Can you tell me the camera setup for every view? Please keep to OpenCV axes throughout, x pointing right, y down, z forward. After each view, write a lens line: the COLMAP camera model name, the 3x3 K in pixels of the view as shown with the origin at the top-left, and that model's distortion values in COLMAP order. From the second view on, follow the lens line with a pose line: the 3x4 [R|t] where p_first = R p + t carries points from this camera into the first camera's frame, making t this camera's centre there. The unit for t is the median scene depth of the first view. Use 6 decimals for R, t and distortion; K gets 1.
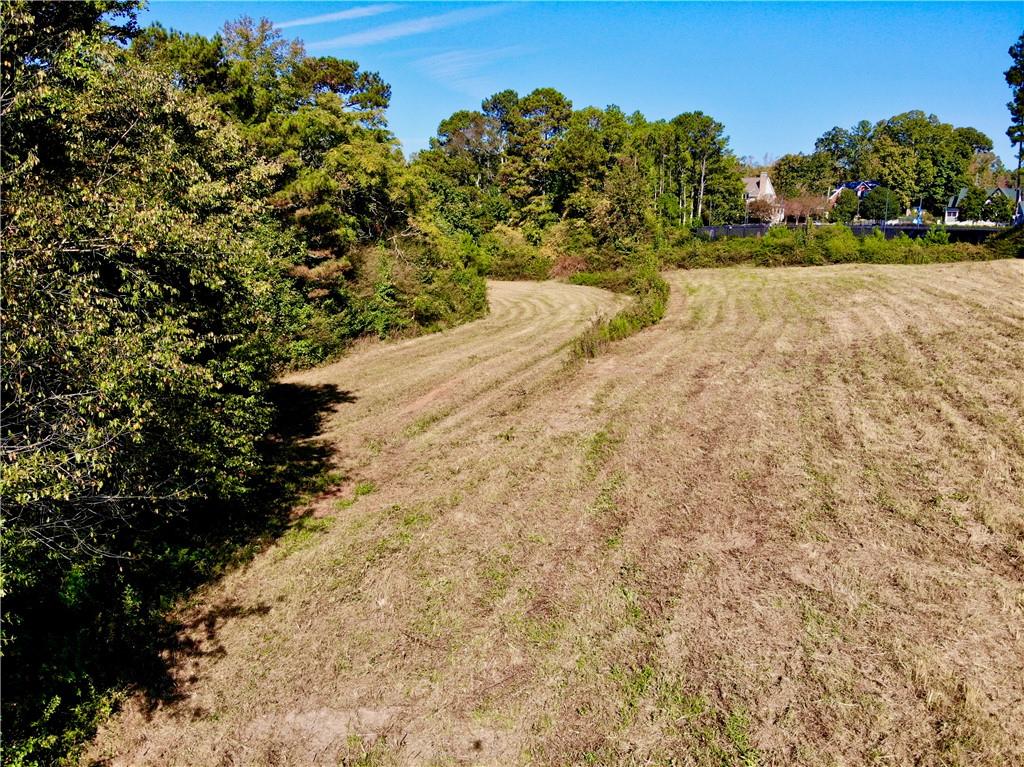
lens RADIAL K [[755.4, 0, 512.7], [0, 755.4, 383.7], [0, 0, 1]] dist [0.106105, -0.198378]
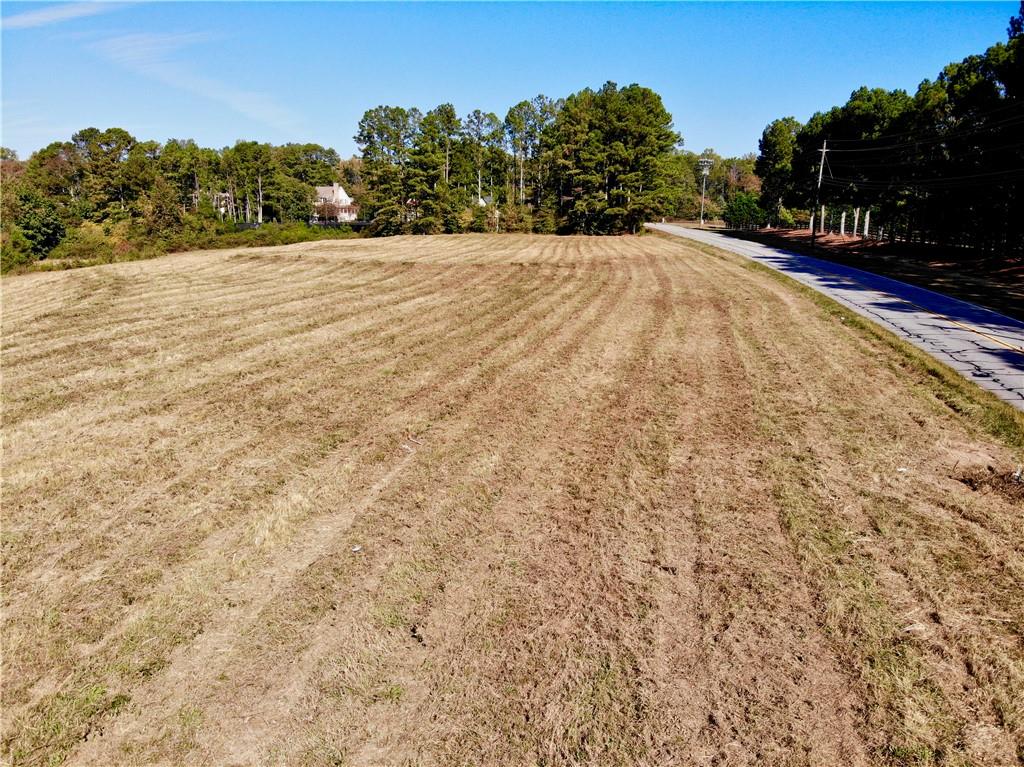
lens RADIAL K [[755.4, 0, 504.0], [0, 755.4, 387.6], [0, 0, 1]] dist [0.106105, -0.198378]
pose [[0.947368, -0.076035, 0.310988, 0.295915], [0.072827, 0.997103, 0.021933, 0.145154], [-0.311755, 0.001870, 0.950161, -0.702543]]
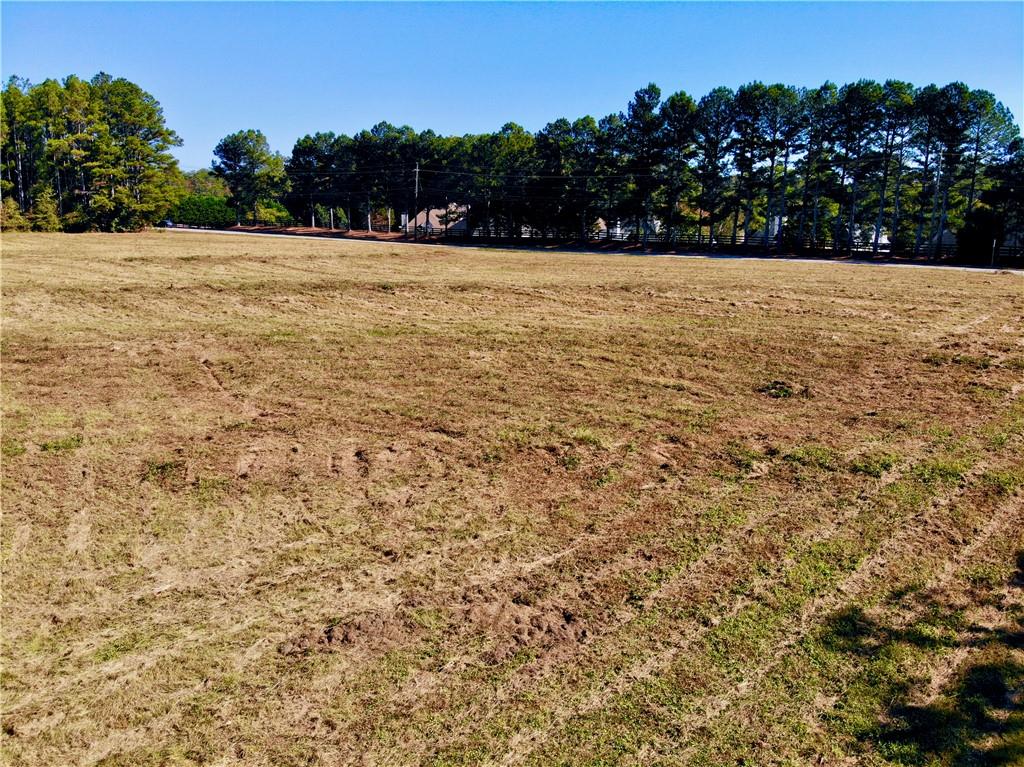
lens RADIAL K [[755.4, 0, 525.4], [0, 755.4, 400.1], [0, 0, 1]] dist [0.106105, -0.198378]
pose [[0.117856, -0.234075, 0.965049, -0.291533], [0.201519, 0.957238, 0.207571, 0.056306], [-0.972368, 0.170012, 0.159987, -0.287664]]
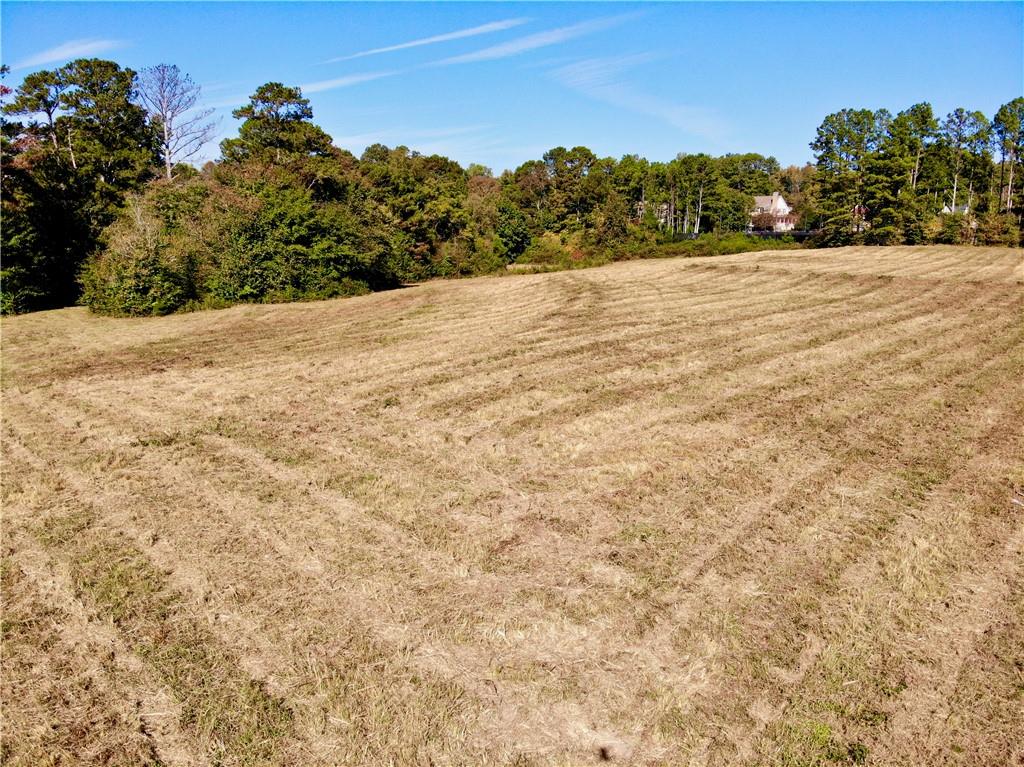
lens RADIAL K [[755.4, 0, 511.2], [0, 755.4, 384.2], [0, 0, 1]] dist [0.106105, -0.198378]
pose [[0.981599, 0.037938, -0.187147, 0.257684], [-0.039332, 0.999219, -0.003740, 0.142969], [0.186859, 0.011032, 0.982325, -0.692470]]
